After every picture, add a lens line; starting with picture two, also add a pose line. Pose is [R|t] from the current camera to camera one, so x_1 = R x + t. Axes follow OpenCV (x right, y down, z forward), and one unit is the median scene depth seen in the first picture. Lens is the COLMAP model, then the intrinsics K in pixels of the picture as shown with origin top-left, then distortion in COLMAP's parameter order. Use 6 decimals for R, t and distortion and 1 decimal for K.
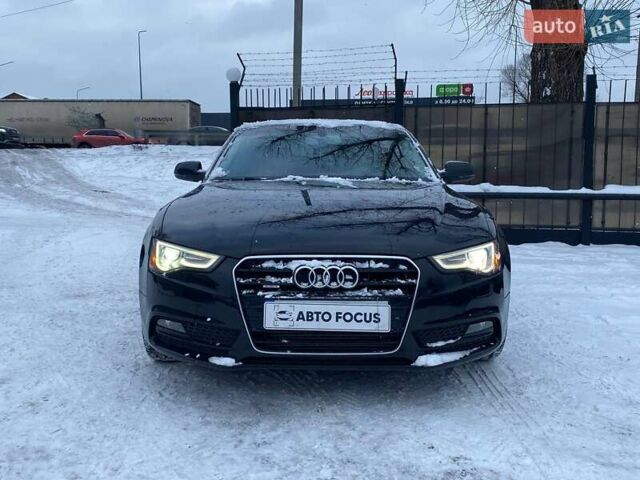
lens RADIAL K [[652.5, 0, 304.7], [0, 652.5, 239.6], [0, 0, 1]] dist [0.087247, -0.225654]
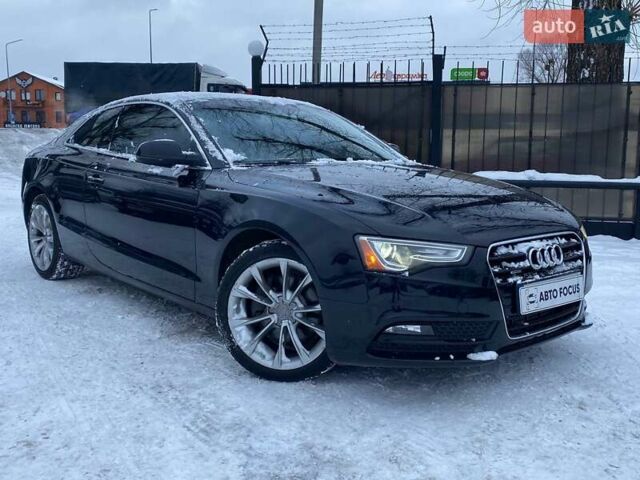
lens RADIAL K [[652.5, 0, 304.7], [0, 652.5, 239.6], [0, 0, 1]] dist [0.087247, -0.225654]
pose [[0.999823, 0.014531, -0.011915, -0.026360], [-0.014235, 0.999597, 0.024576, -0.007011], [0.012268, -0.024402, 0.999627, 0.076019]]
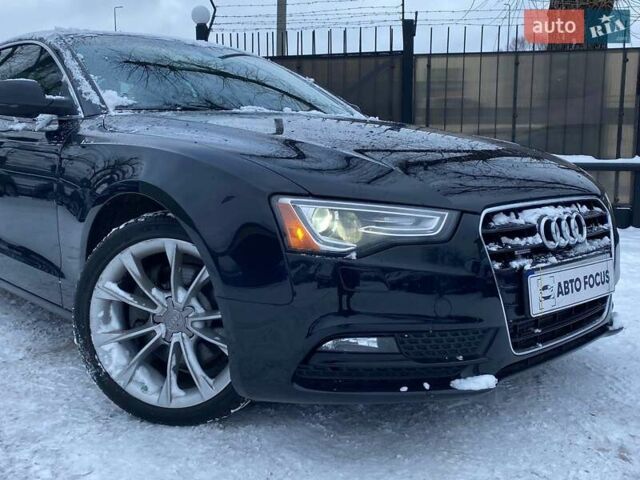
lens RADIAL K [[654.8, 0, 309.5], [0, 654.8, 251.4], [0, 0, 1]] dist [0.009604, -0.004327]
pose [[0.999561, -0.000751, 0.029627, 0.000186], [-0.000317, 0.999351, 0.036008, 0.008107], [-0.029635, -0.036001, 0.998912, 0.195618]]
